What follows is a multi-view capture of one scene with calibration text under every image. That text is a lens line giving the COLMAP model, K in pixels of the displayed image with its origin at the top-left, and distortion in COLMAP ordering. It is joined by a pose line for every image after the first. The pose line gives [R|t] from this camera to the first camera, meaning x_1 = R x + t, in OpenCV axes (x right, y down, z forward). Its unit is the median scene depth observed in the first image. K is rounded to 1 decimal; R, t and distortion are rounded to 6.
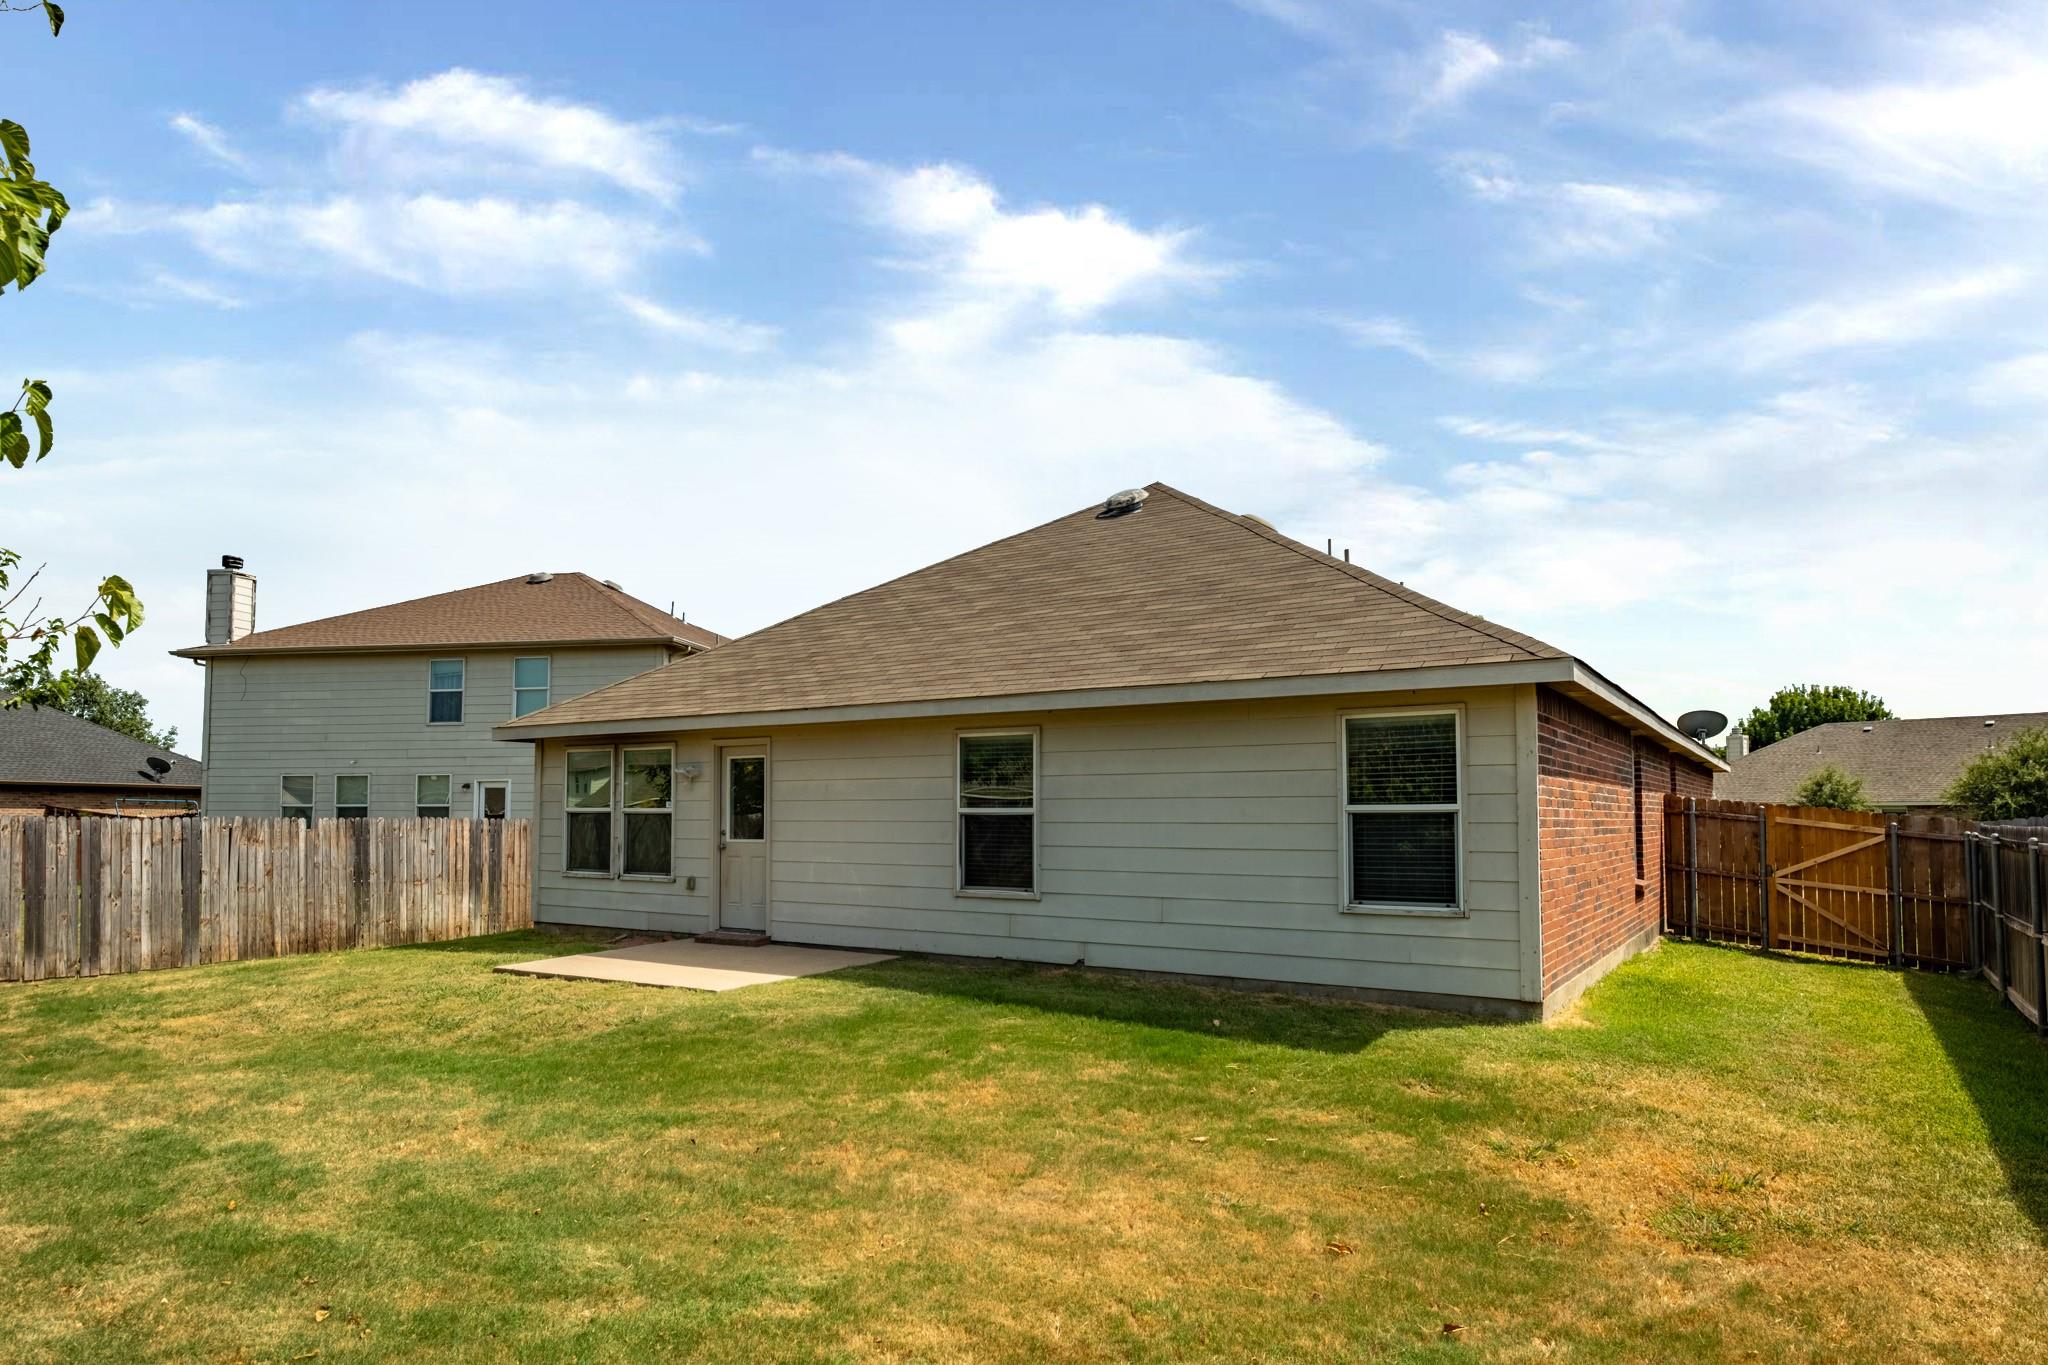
lens RADIAL K [[1196.4, 0, 1024.1], [0, 1196.4, 778.1], [0, 0, 1]] dist [0.004352, 0.001028]
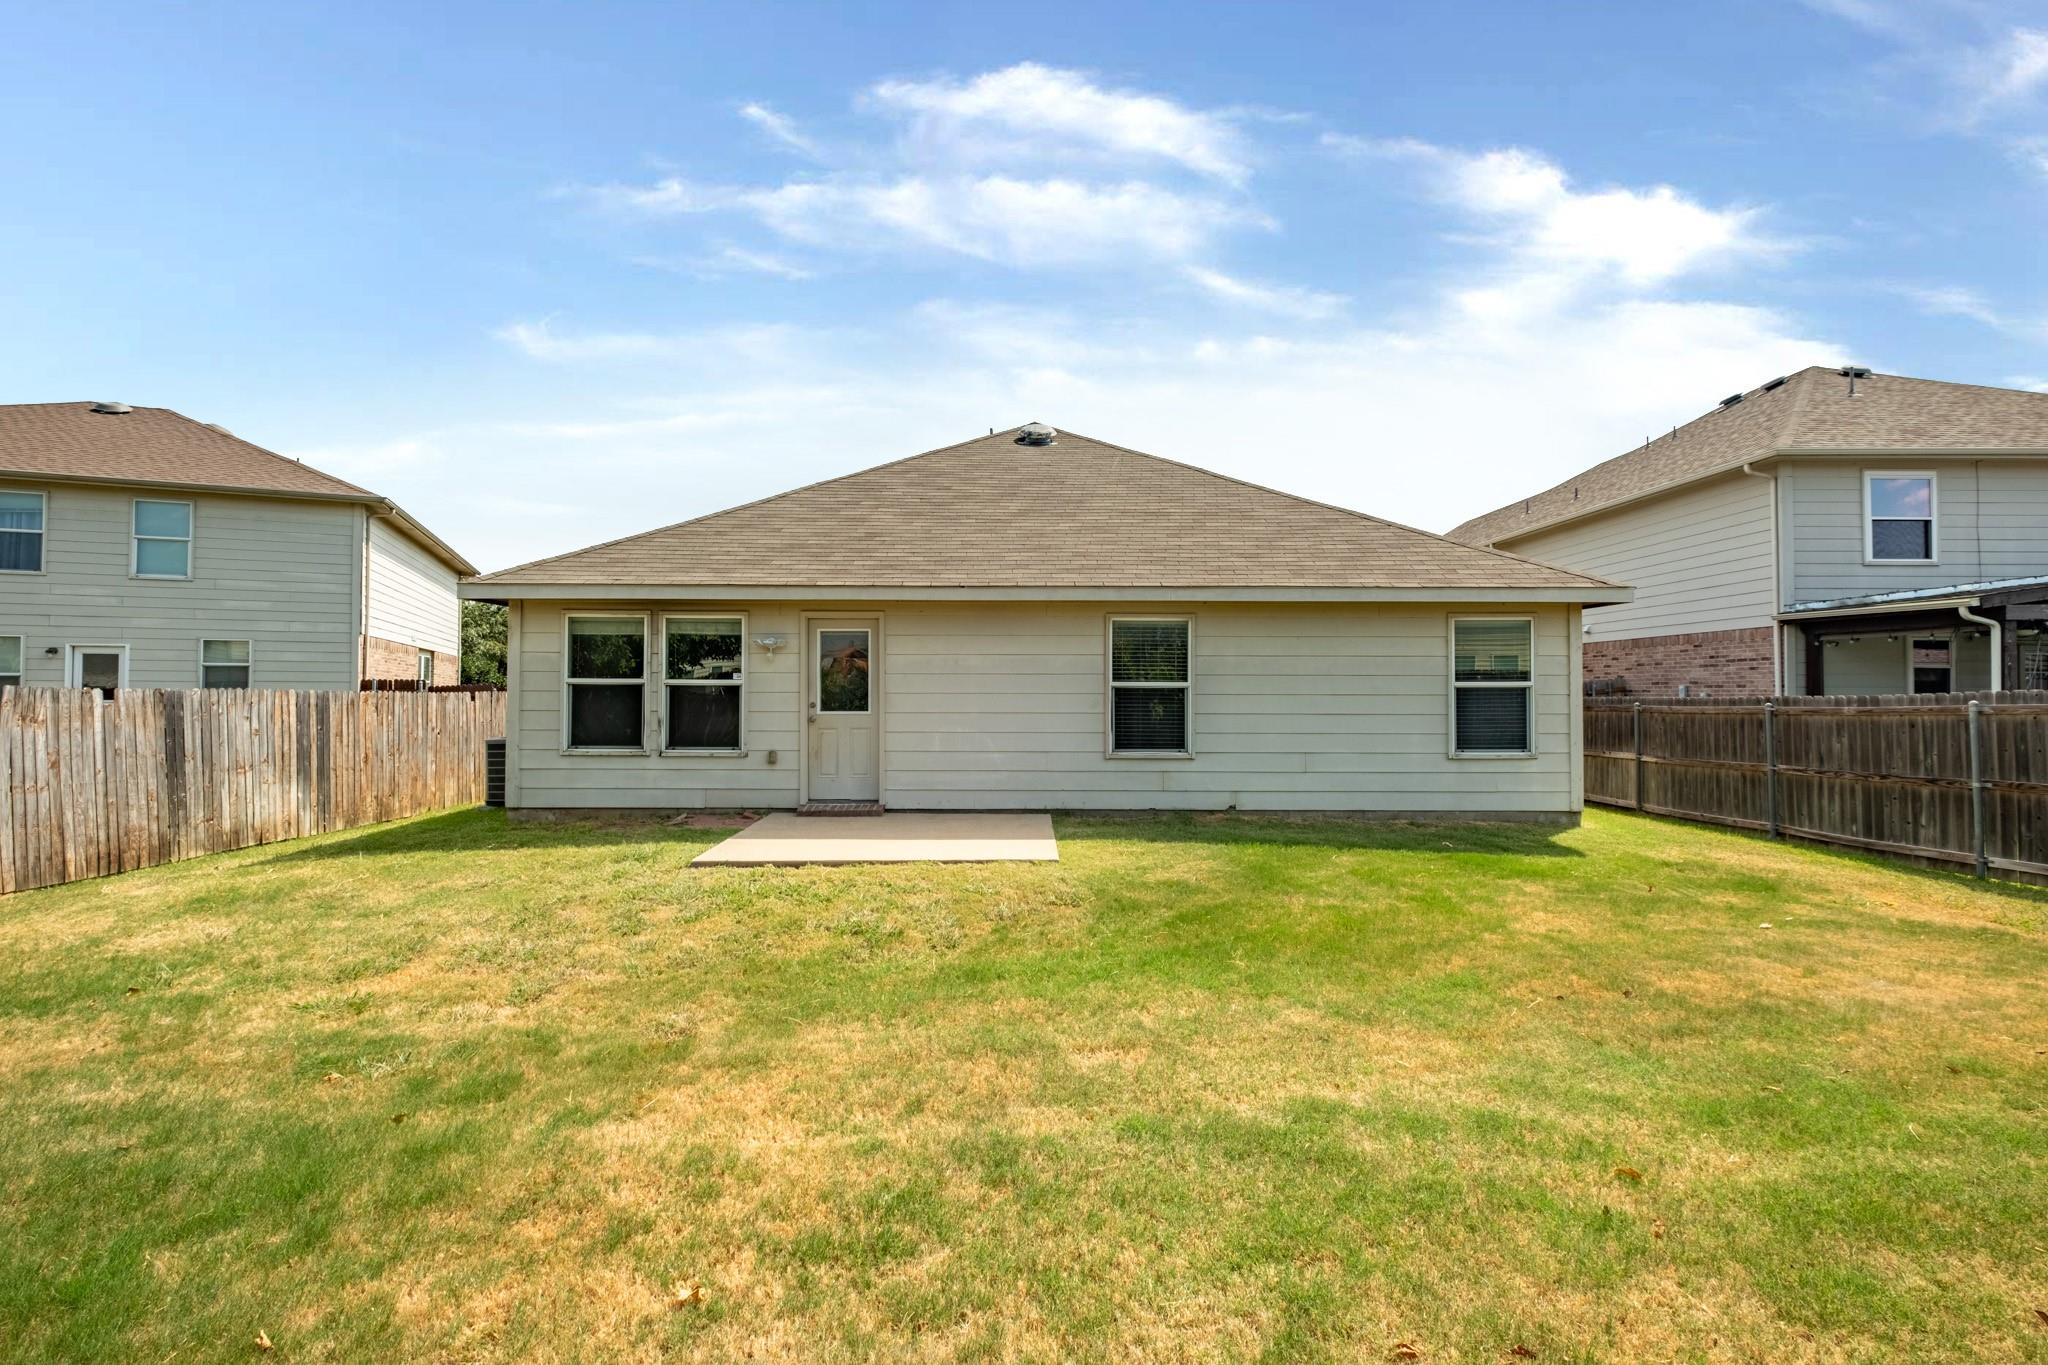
lens RADIAL K [[886.3, 0, 1024.0], [0, 886.3, 682.5], [0, 0, 1]] dist [0.005299, -0.009846]
pose [[0.834917, 0.007925, 0.550319, -0.497139], [-0.020080, 0.999669, 0.016068, 0.011203], [-0.550009, -0.024466, 0.834800, 0.279044]]
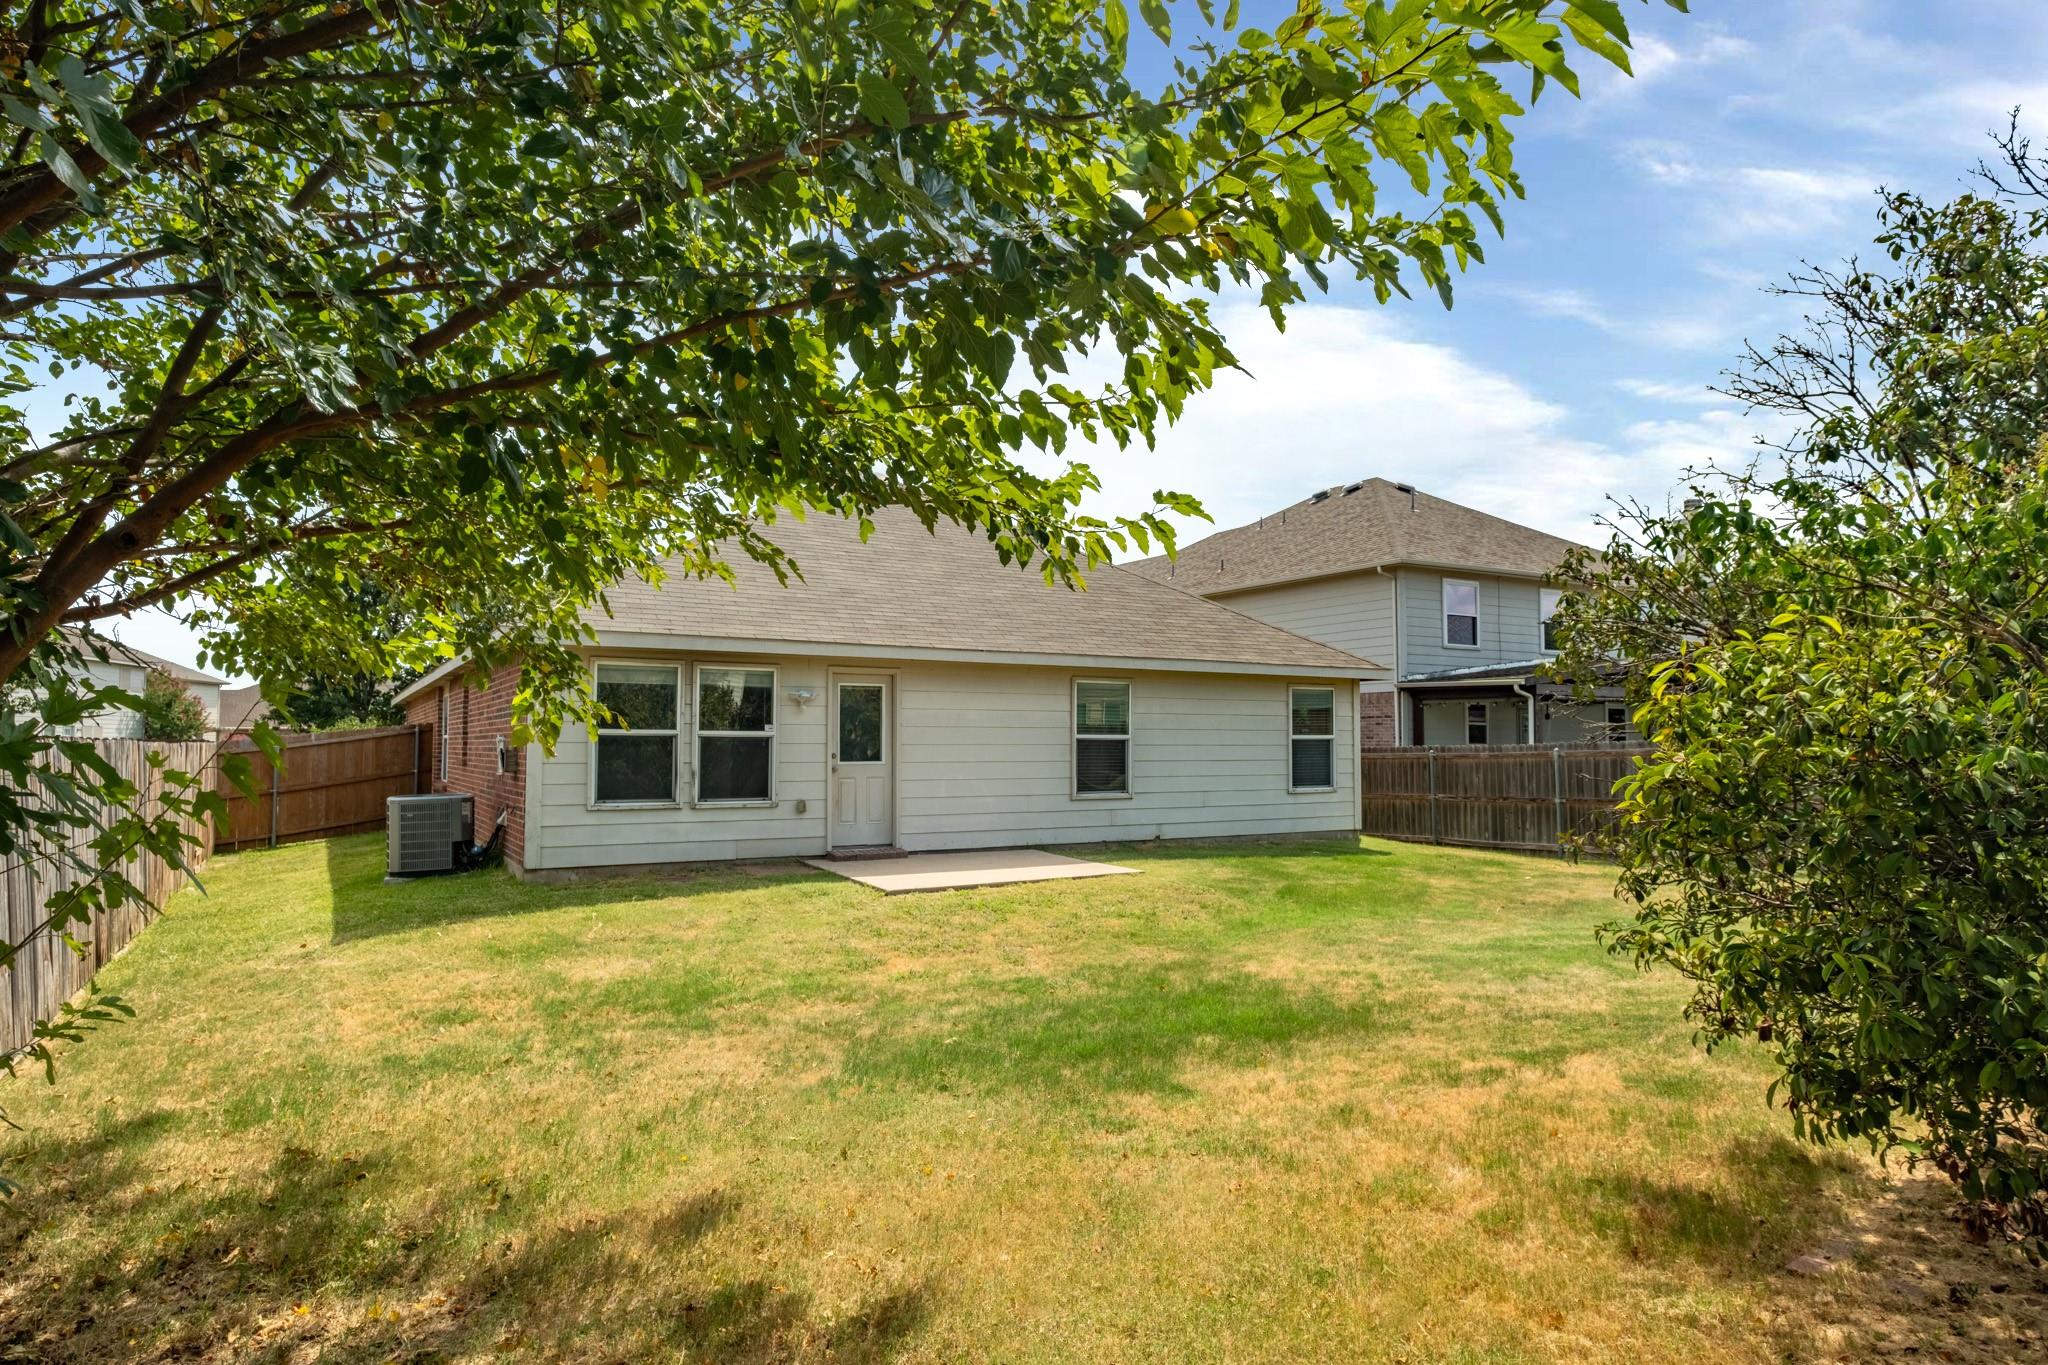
lens RADIAL K [[1170.9, 0, 1024.0], [0, 1170.9, 682.5], [0, 0, 1]] dist [0.001299, 0.000171]
pose [[0.436693, 0.046912, 0.898387, -1.070546], [-0.031677, 0.998822, -0.036758, 0.013784], [-0.899053, -0.012406, 0.437664, 0.393357]]
